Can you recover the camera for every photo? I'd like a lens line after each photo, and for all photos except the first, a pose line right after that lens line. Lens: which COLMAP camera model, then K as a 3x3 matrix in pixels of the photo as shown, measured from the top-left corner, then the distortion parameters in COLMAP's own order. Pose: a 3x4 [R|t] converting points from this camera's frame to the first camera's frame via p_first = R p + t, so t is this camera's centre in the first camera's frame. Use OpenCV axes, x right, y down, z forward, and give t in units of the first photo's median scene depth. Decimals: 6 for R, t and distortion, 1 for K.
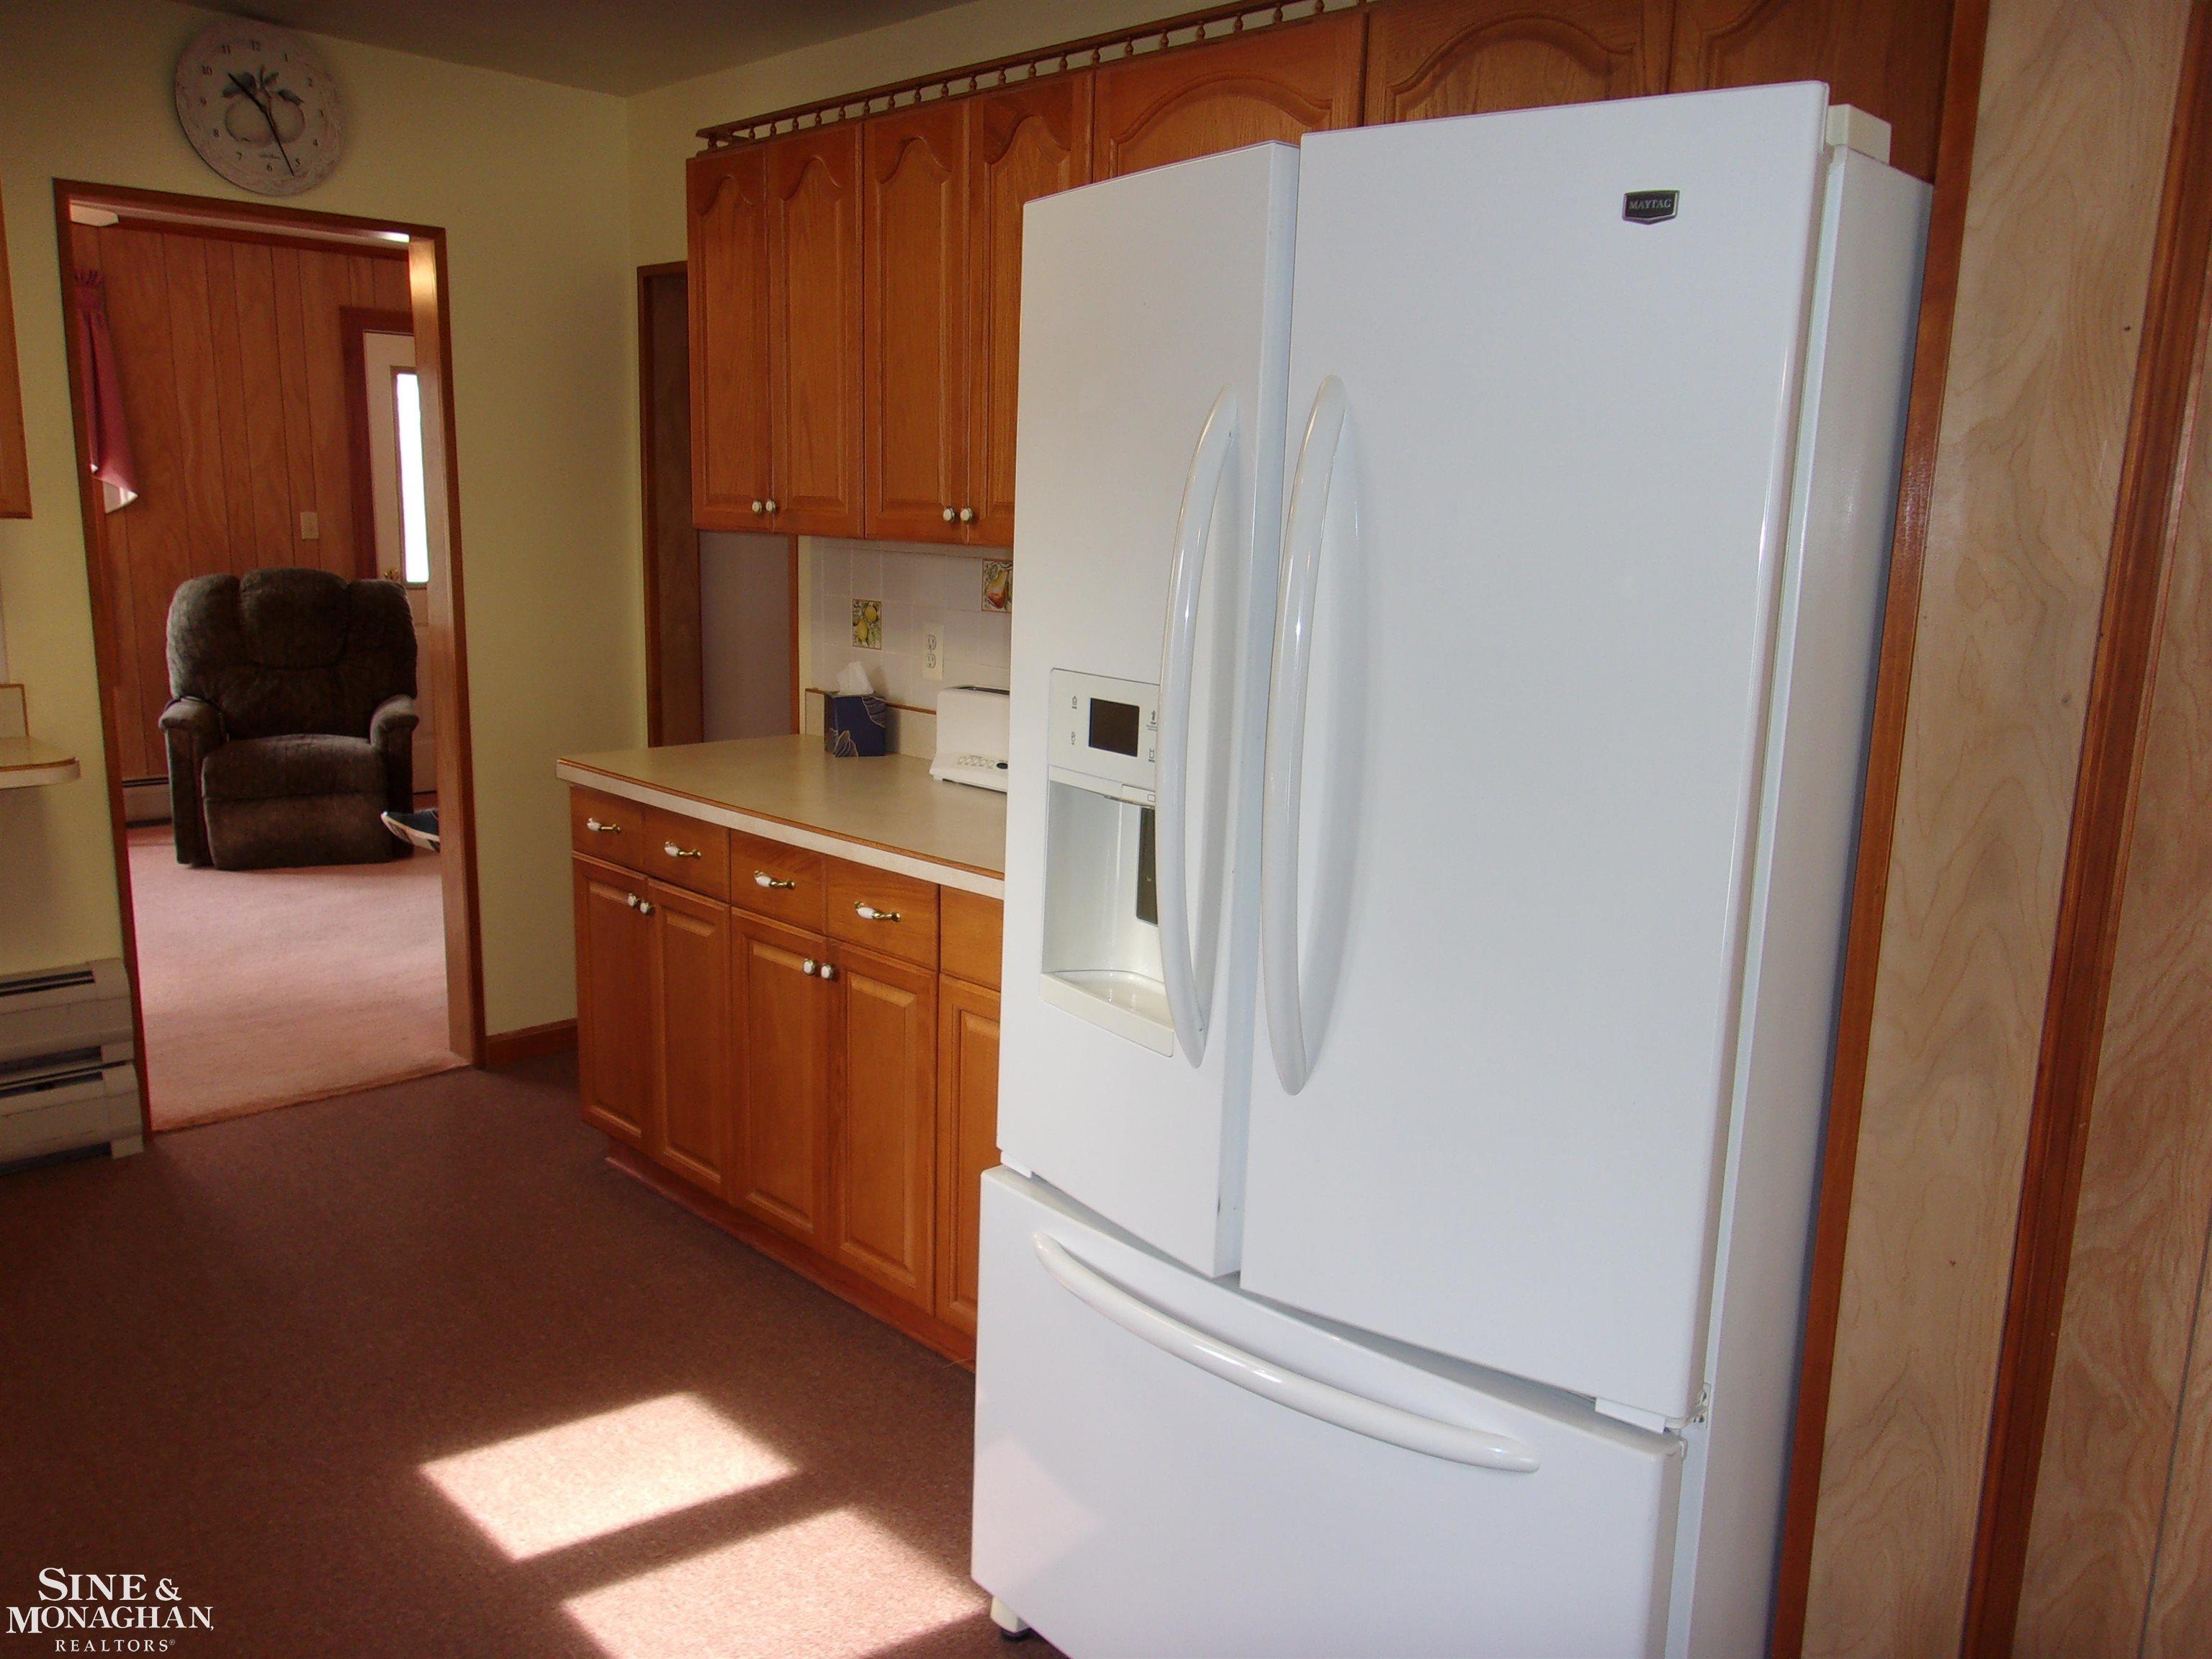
lens RADIAL K [[1731.2, 0, 1102.1], [0, 1731.2, 837.2], [0, 0, 1]] dist [-0.006048, 0.013350]
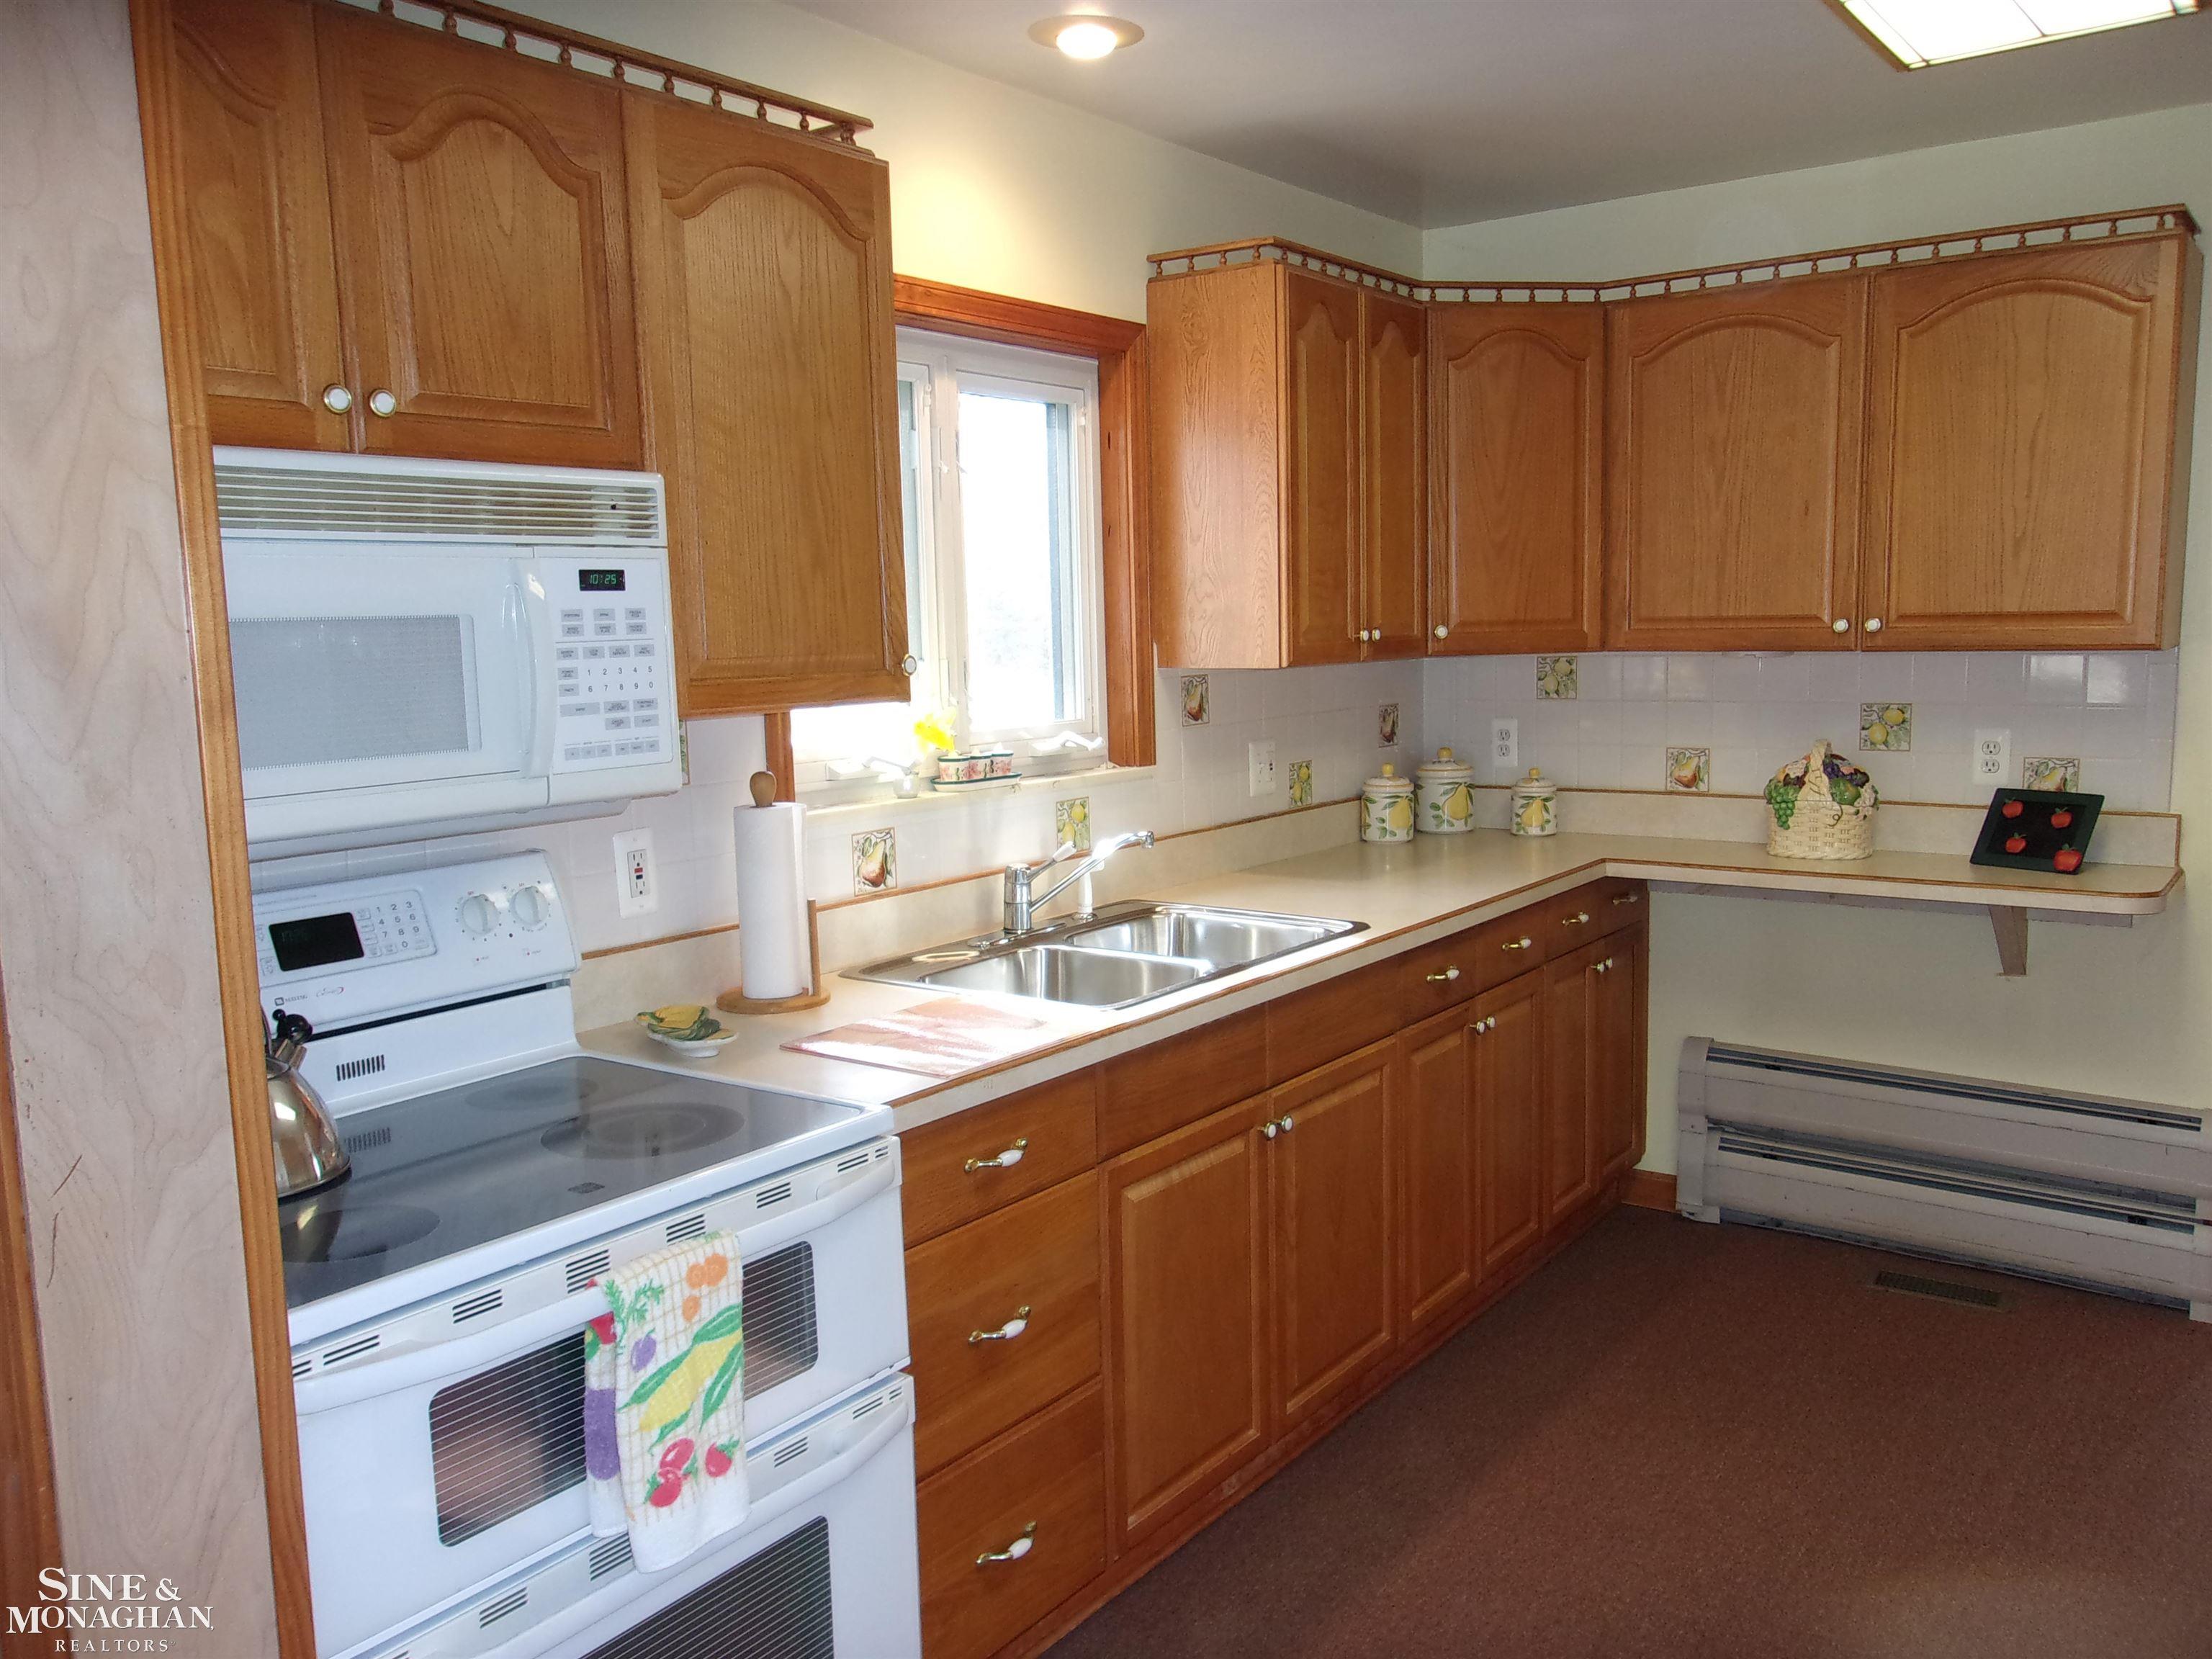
lens RADIAL K [[1740.5, 0, 1106.0], [0, 1740.5, 829.5], [0, 0, 1]] dist [-0.005240, 0.034449]
pose [[0.151374, 0.092765, -0.984114, 0.231820], [-0.169168, 0.983330, 0.066670, -0.037391], [0.973893, 0.156389, 0.164544, 0.205609]]
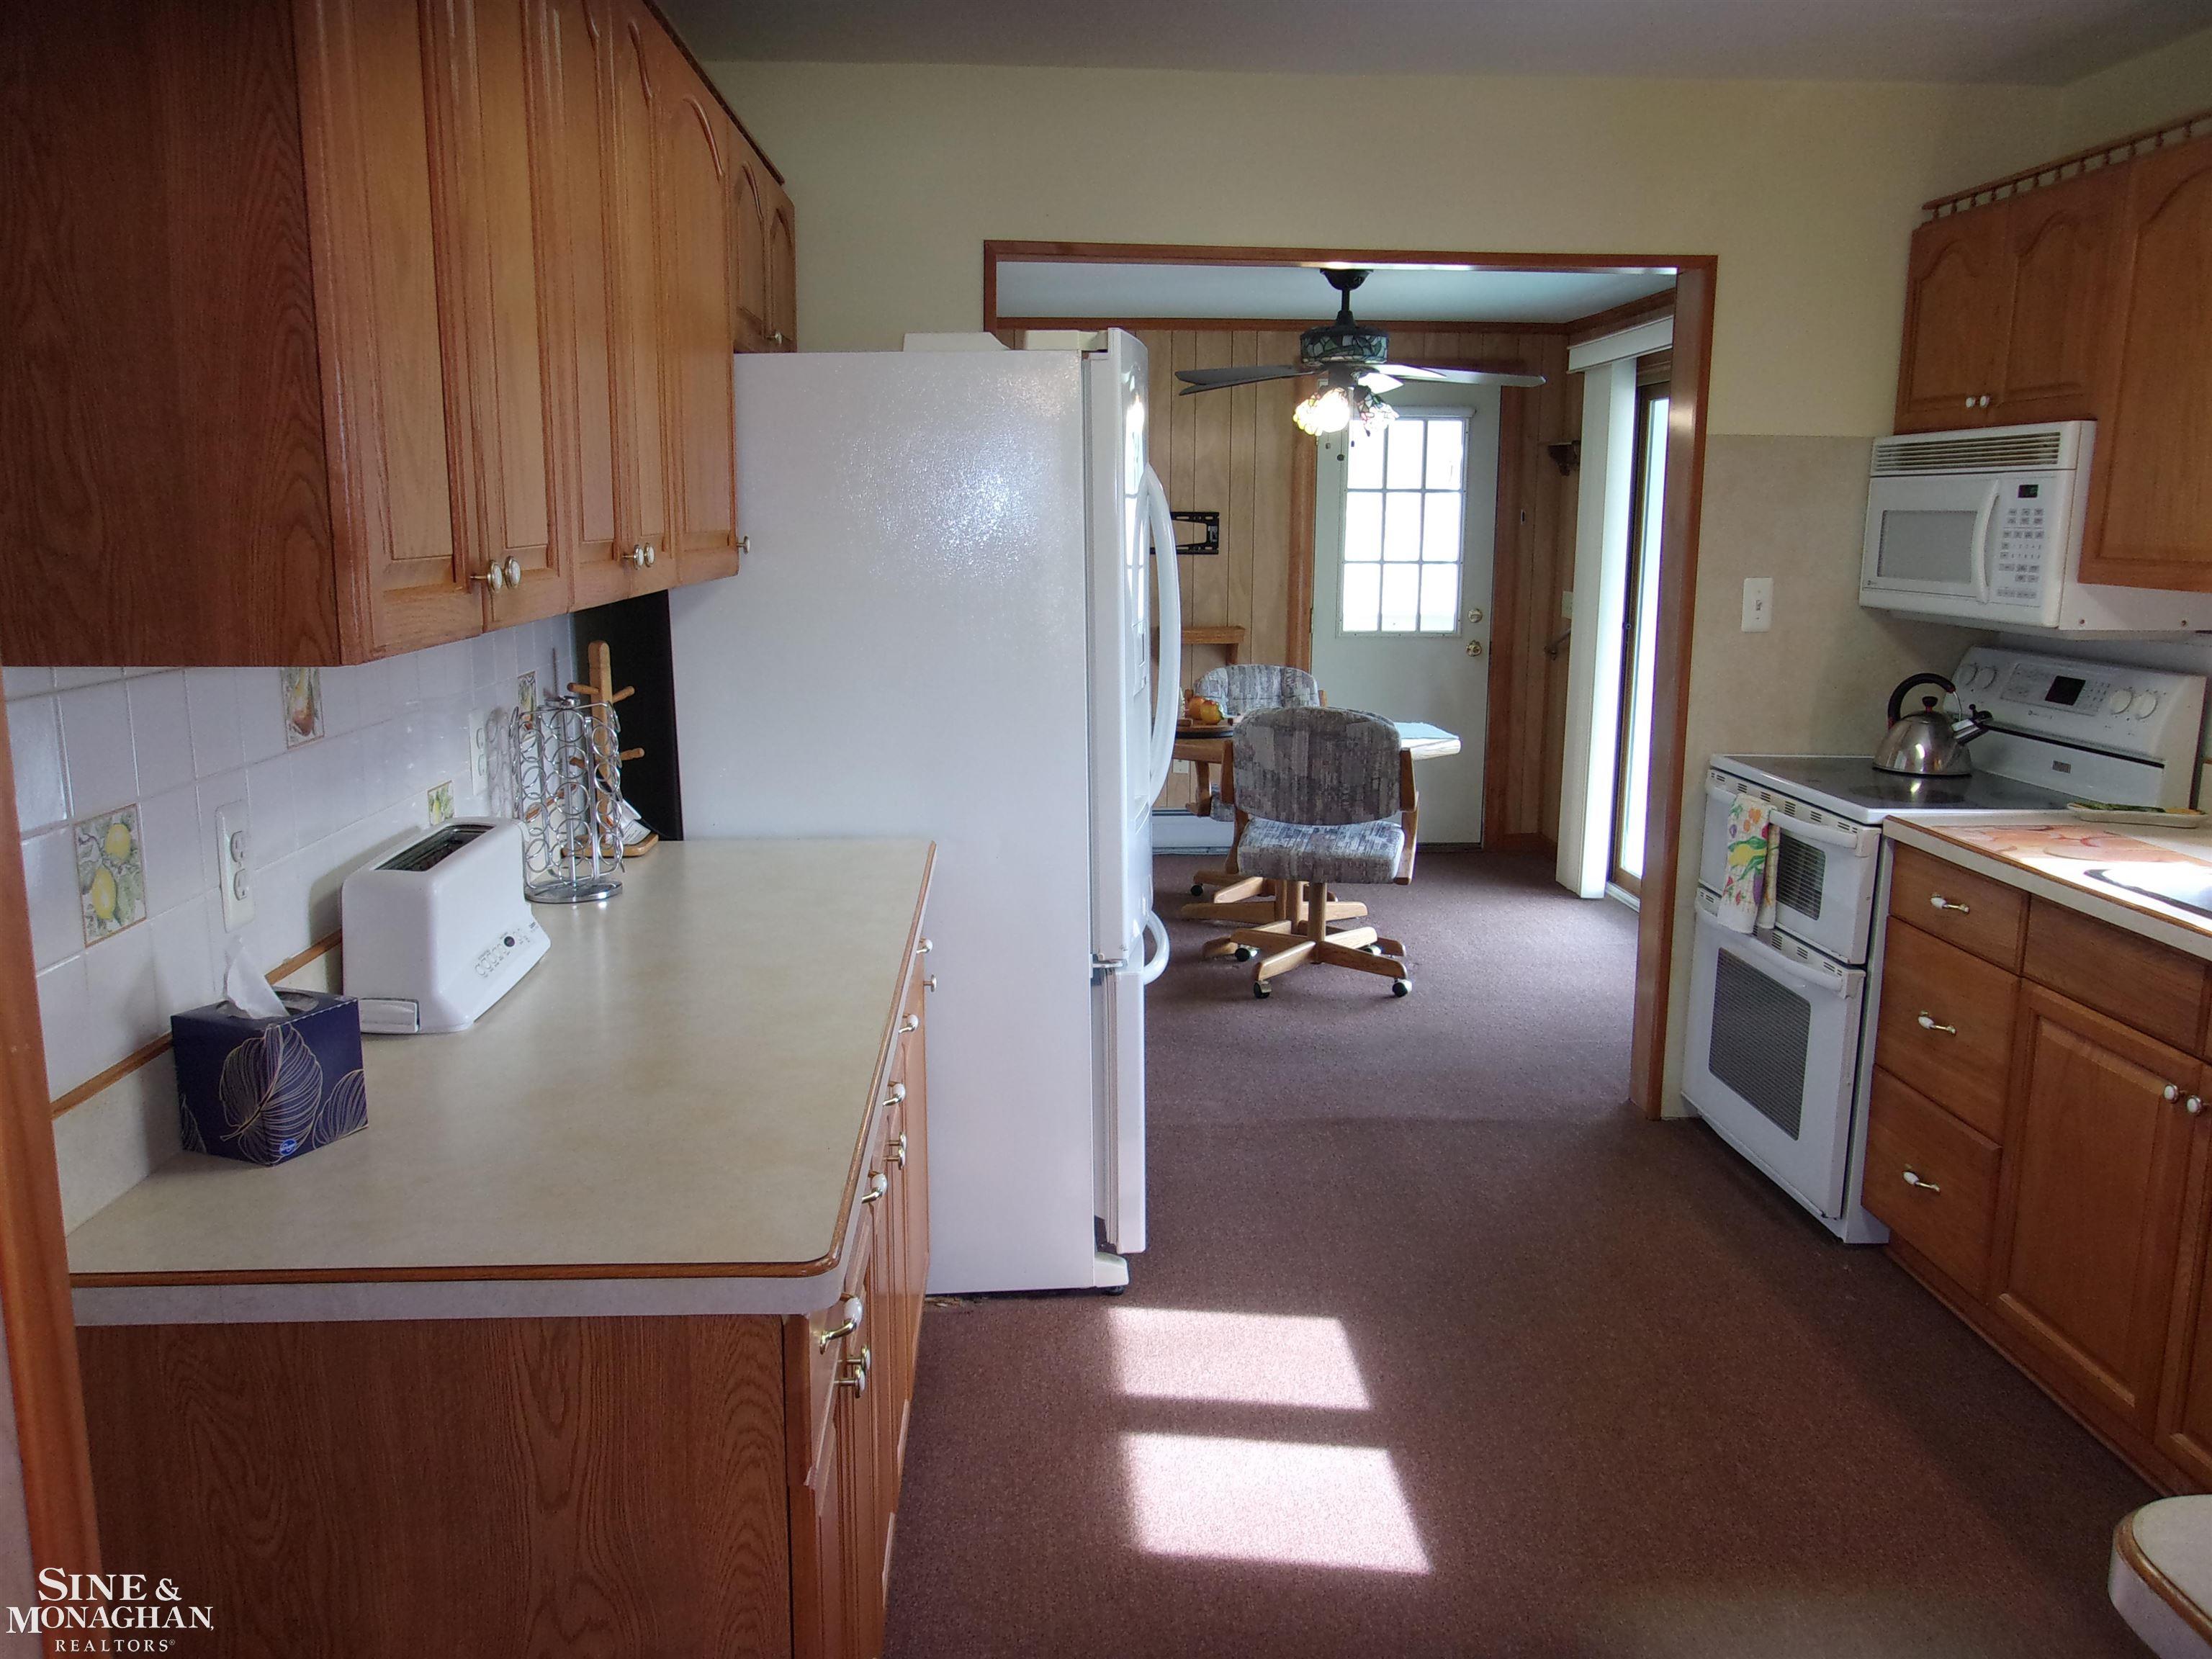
lens RADIAL K [[1740.5, 0, 1106.0], [0, 1740.5, 829.5], [0, 0, 1]] dist [-0.005240, 0.034449]
pose [[-0.747573, -0.152701, 0.646388, -0.505359], [0.107164, 0.932729, 0.344285, -0.229554], [-0.655477, 0.326647, -0.680919, 1.029150]]
